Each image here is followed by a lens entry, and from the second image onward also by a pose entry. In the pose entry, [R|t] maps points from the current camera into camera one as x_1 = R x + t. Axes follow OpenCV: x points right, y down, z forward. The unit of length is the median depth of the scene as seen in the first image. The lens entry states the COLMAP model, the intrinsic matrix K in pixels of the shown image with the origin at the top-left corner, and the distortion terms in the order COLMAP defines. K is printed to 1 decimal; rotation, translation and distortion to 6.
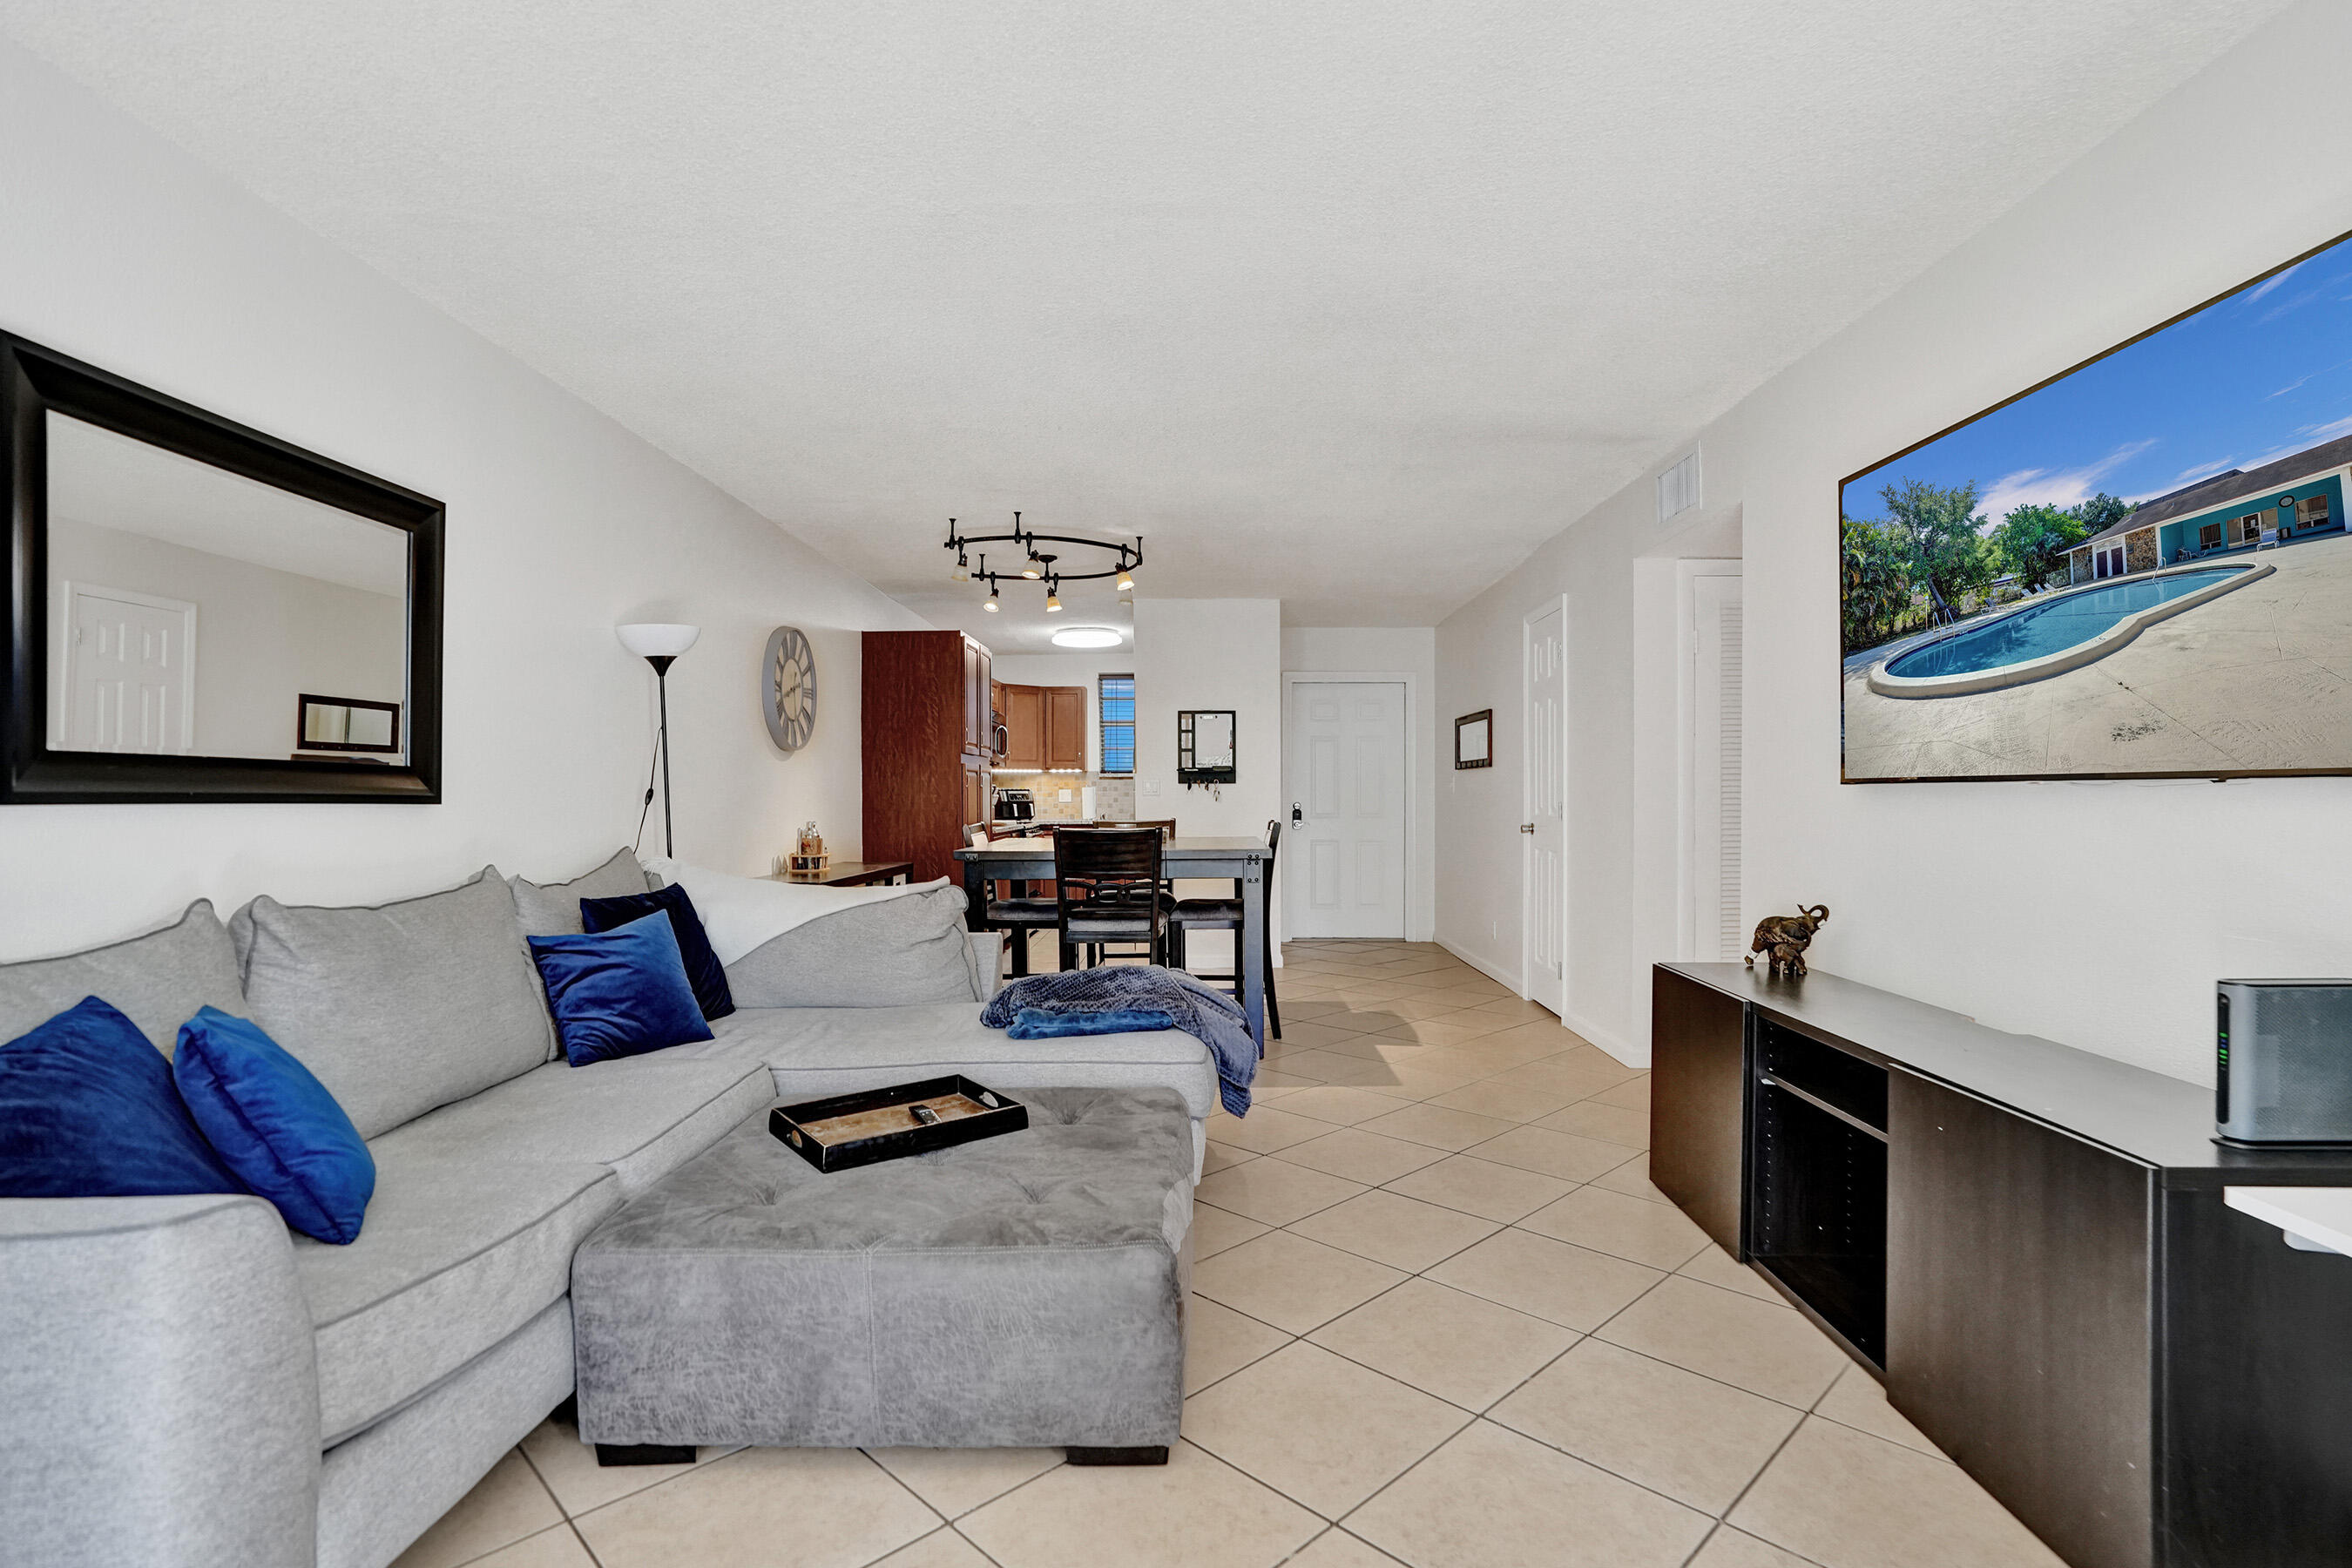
lens RADIAL K [[1046.4, 0, 1164.4], [0, 1046.4, 796.5], [0, 0, 1]] dist [-0.002155, 0.001197]
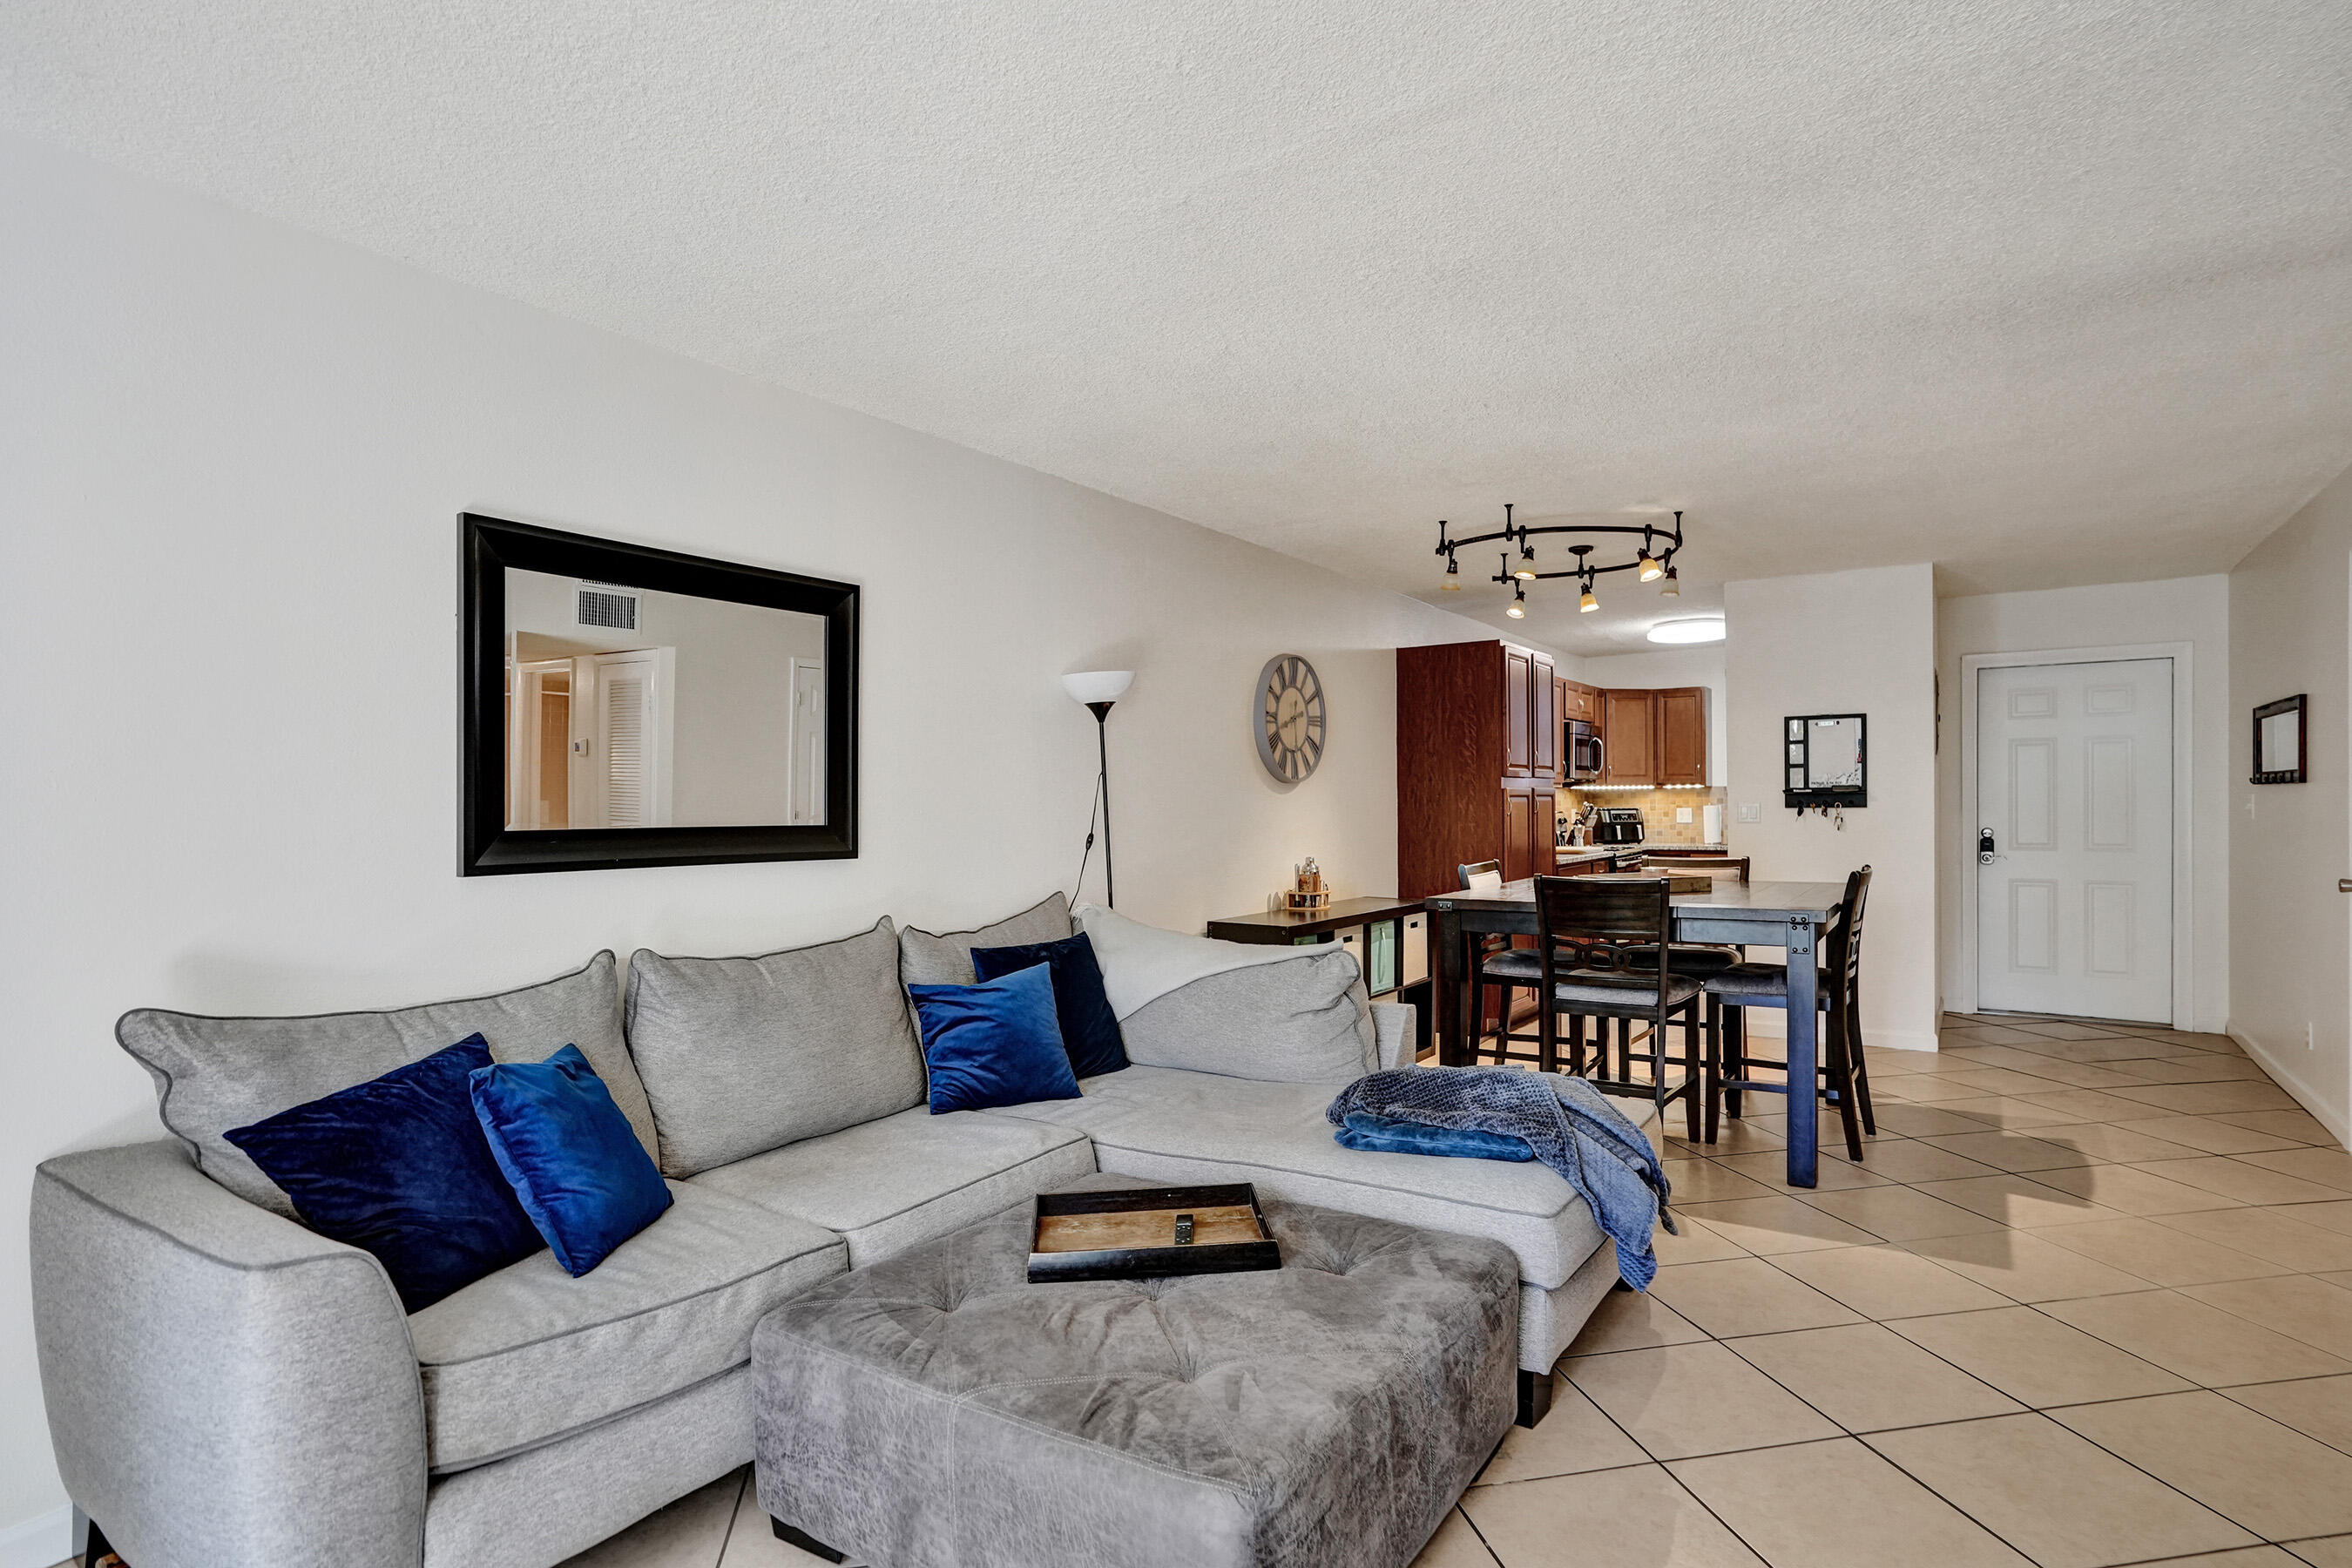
lens RADIAL K [[1113.4, 0, 1251.7], [0, 1113.4, 798.9], [0, 0, 1]] dist [-0.030871, 0.011301]
pose [[0.860024, -0.005325, -0.510226, 0.130808], [0.003485, 0.999984, -0.004562, -0.023724], [0.510242, 0.002145, 0.860028, 0.097717]]
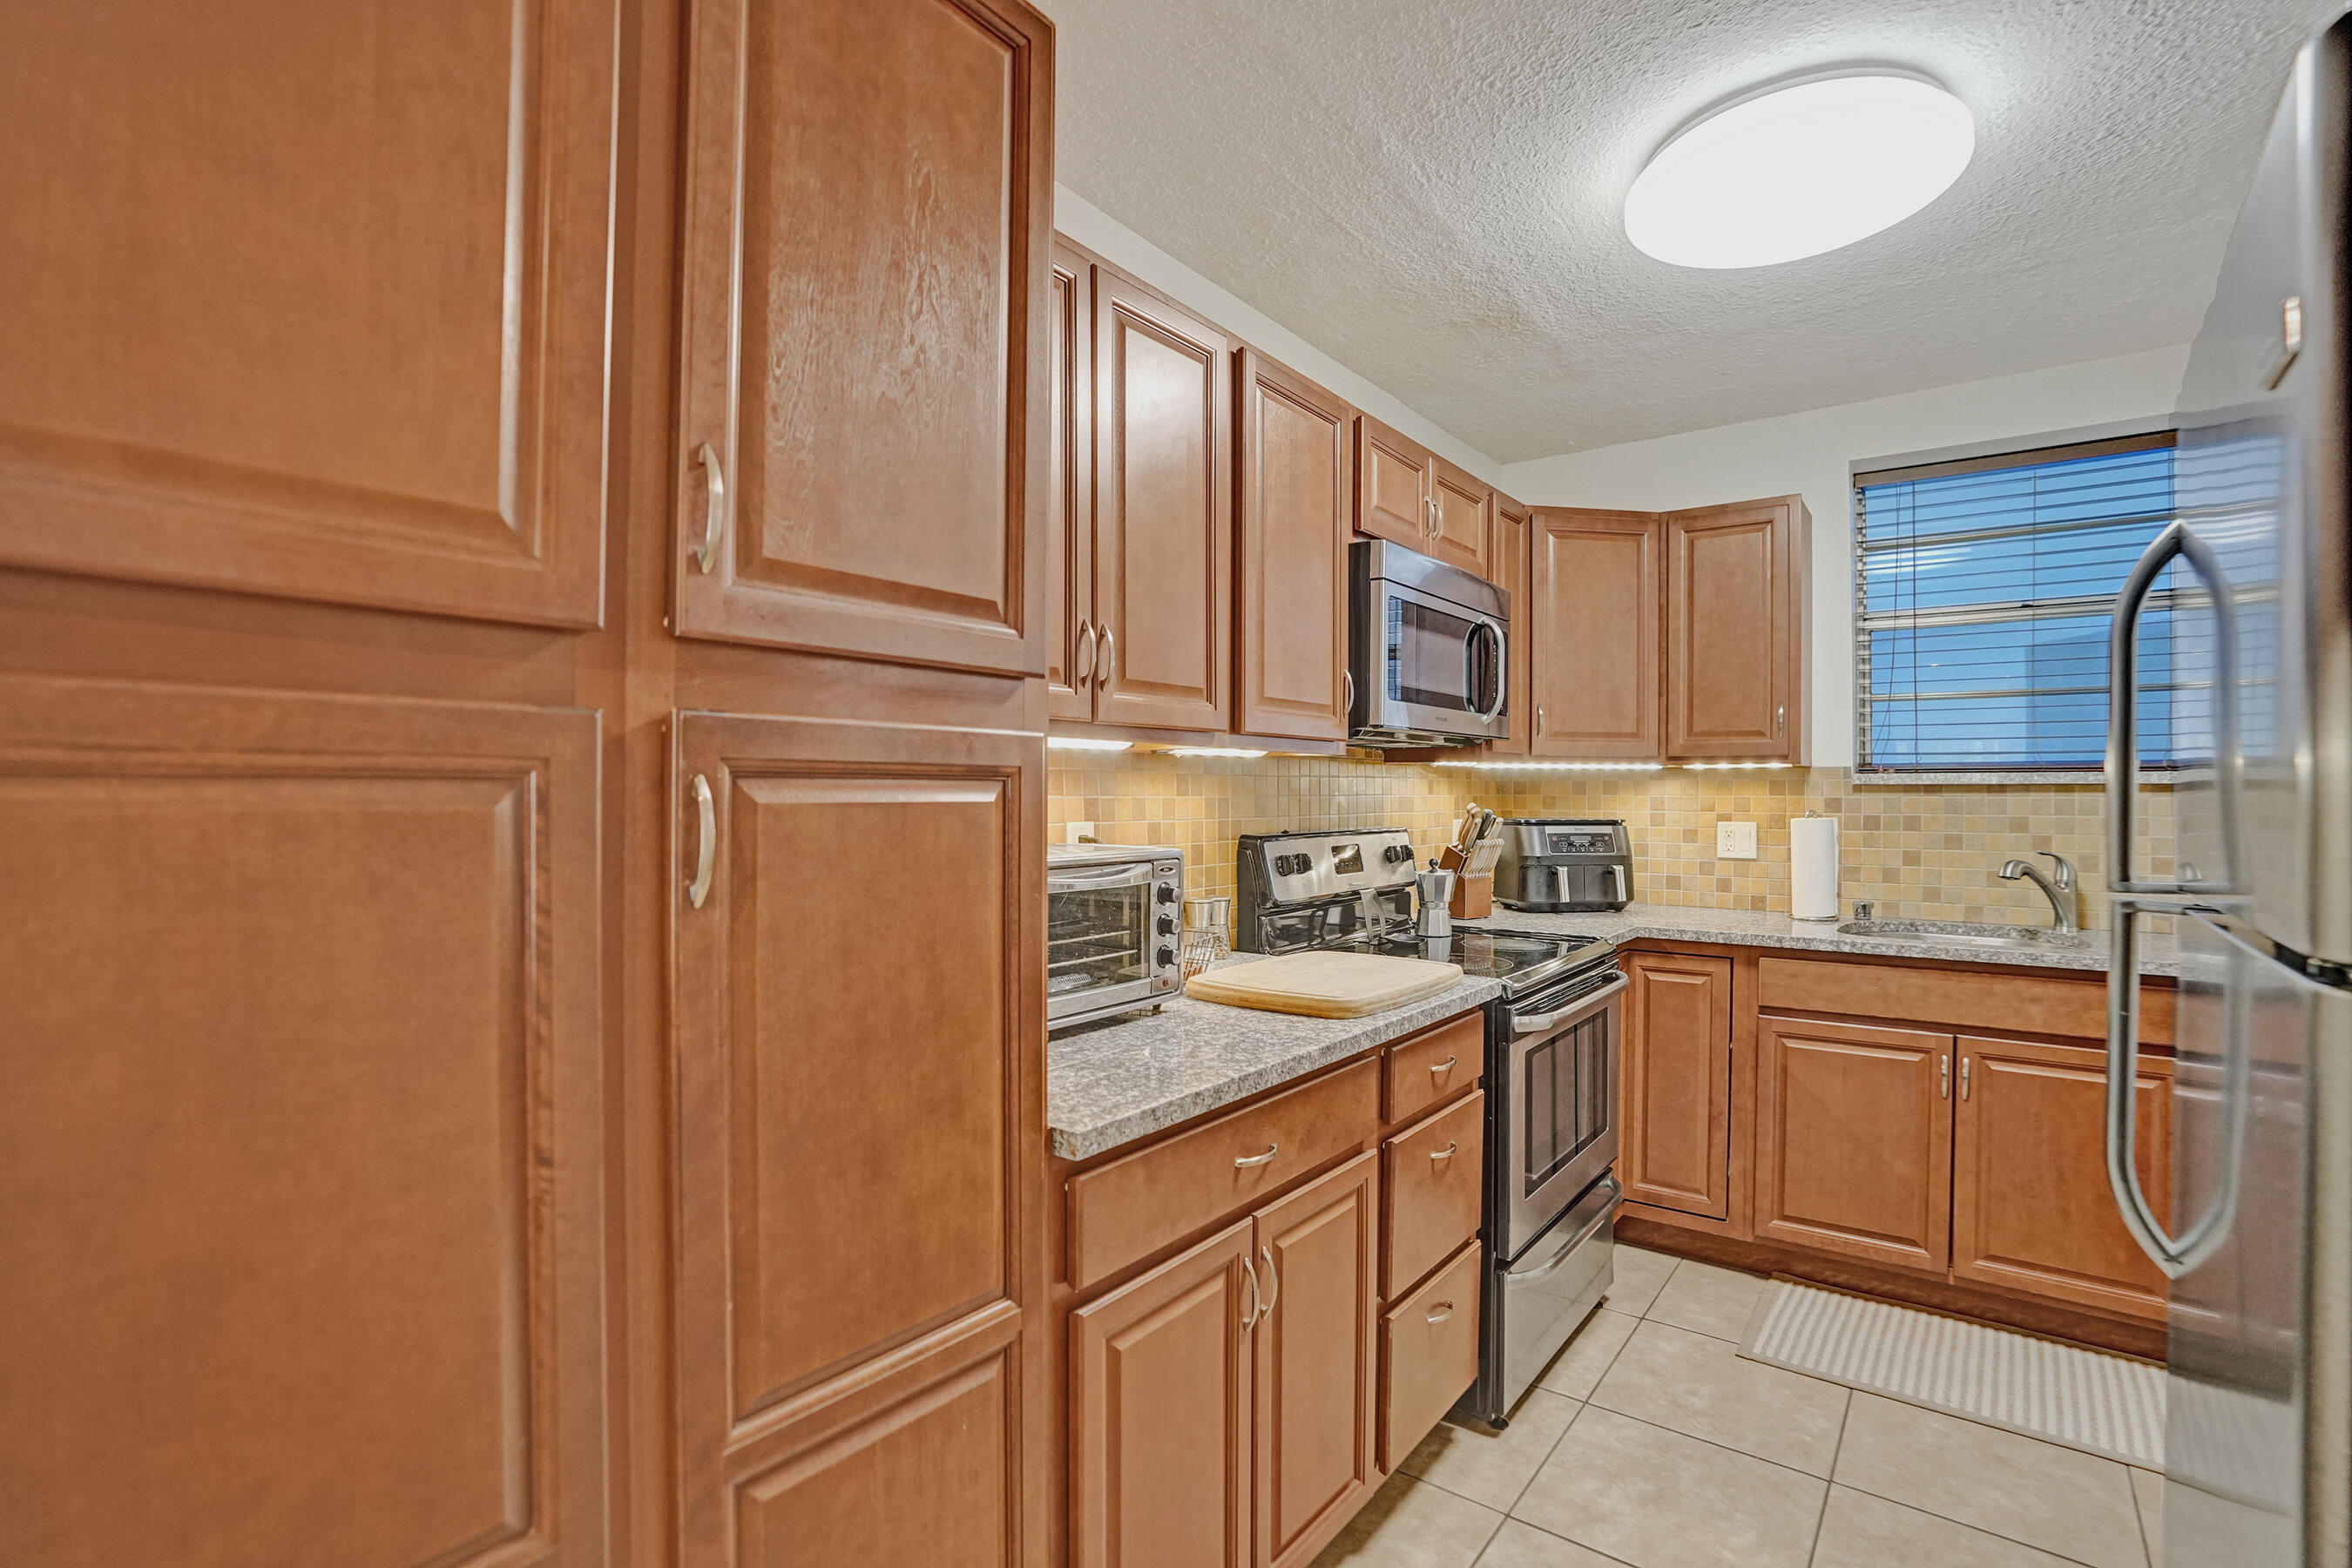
lens RADIAL K [[1098.1, 0, 1175.1], [0, 1098.1, 793.9], [0, 0, 1]] dist [-0.067121, 0.029537]
pose [[0.801000, 0.010164, -0.598578, -0.066390], [-0.012066, 0.999927, 0.000832, -0.028388], [0.598543, 0.006555, 0.801064, 1.283810]]
